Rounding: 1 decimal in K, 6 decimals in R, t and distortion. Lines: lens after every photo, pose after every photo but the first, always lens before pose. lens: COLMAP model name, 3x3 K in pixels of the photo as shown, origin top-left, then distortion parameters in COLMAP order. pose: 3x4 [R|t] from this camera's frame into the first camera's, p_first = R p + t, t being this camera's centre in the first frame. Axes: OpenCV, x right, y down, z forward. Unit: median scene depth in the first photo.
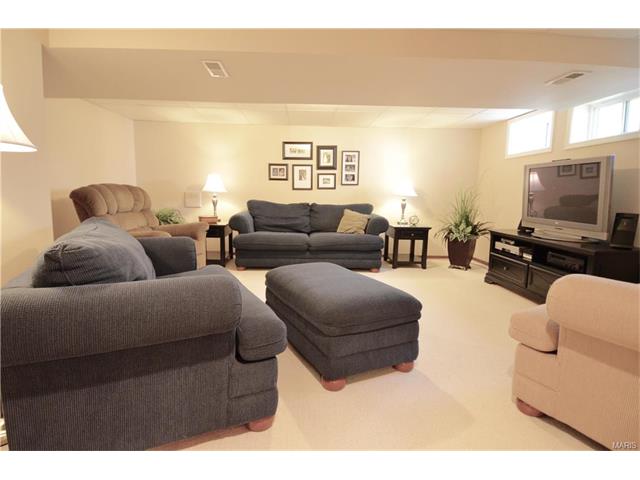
lens RADIAL K [[332.2, 0, 309.6], [0, 332.2, 235.6], [0, 0, 1]] dist [0.048425, -0.052581]
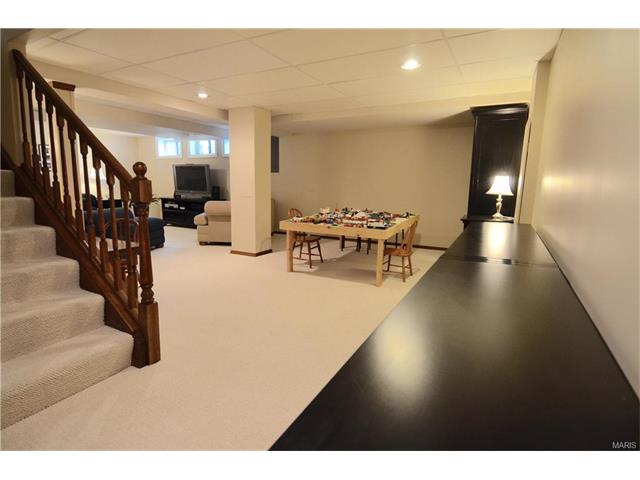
lens RADIAL K [[332.2, 0, 309.6], [0, 332.2, 235.6], [0, 0, 1]] dist [0.048425, -0.052581]
pose [[0.506685, -0.157760, 0.847574, -0.747915], [0.101486, 0.987194, 0.123078, 0.054219], [-0.856137, 0.023655, 0.516207, -0.761817]]
